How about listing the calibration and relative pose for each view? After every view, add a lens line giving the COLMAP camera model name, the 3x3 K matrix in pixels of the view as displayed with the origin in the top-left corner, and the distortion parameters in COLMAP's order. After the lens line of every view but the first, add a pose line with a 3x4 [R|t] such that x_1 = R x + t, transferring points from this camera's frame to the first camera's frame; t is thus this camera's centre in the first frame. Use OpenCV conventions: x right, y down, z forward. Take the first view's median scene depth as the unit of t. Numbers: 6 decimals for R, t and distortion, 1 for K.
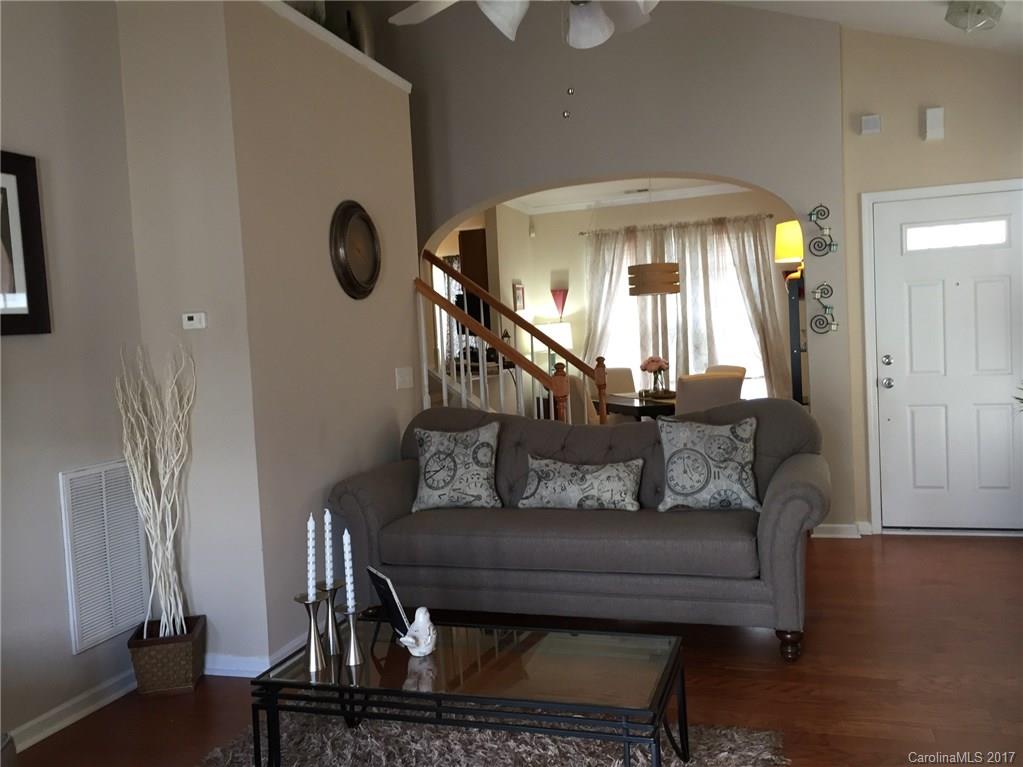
lens RADIAL K [[880.3, 0, 511.5], [0, 880.3, 383.5], [0, 0, 1]] dist [0.088369, -0.118353]
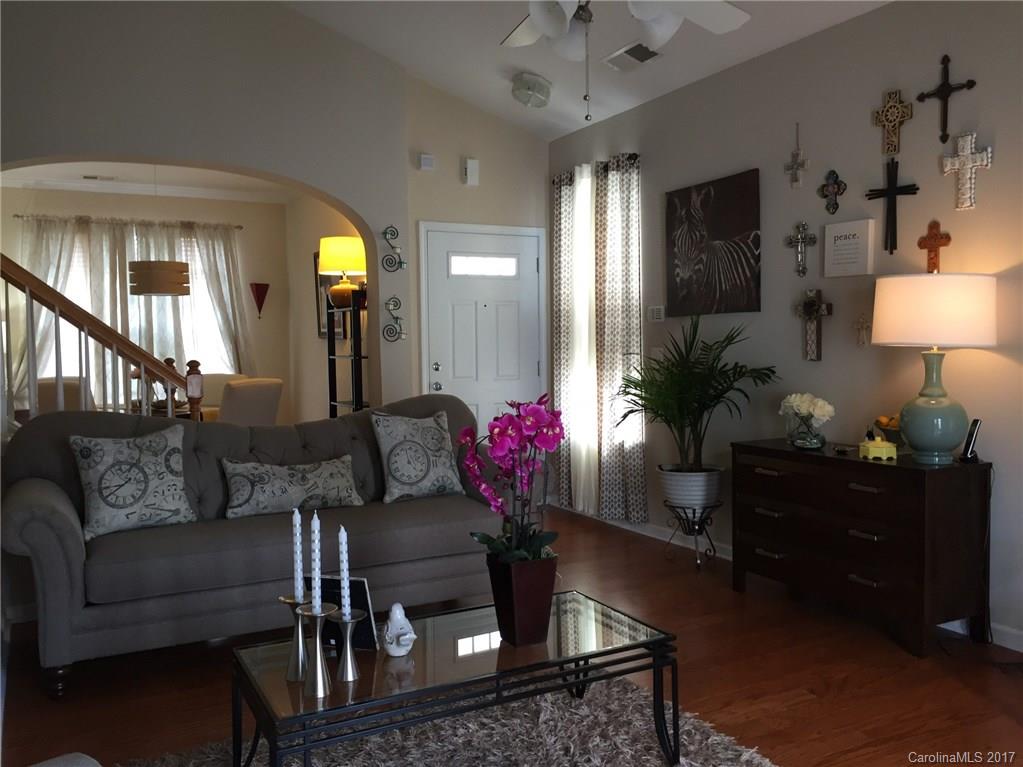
lens RADIAL K [[880.3, 0, 511.5], [0, 880.3, 383.5], [0, 0, 1]] dist [0.088369, -0.118353]
pose [[0.696806, 0.006429, 0.717231, -0.428696], [0.012789, 0.999689, -0.021386, 0.027422], [-0.717145, 0.024074, 0.696508, 0.163911]]
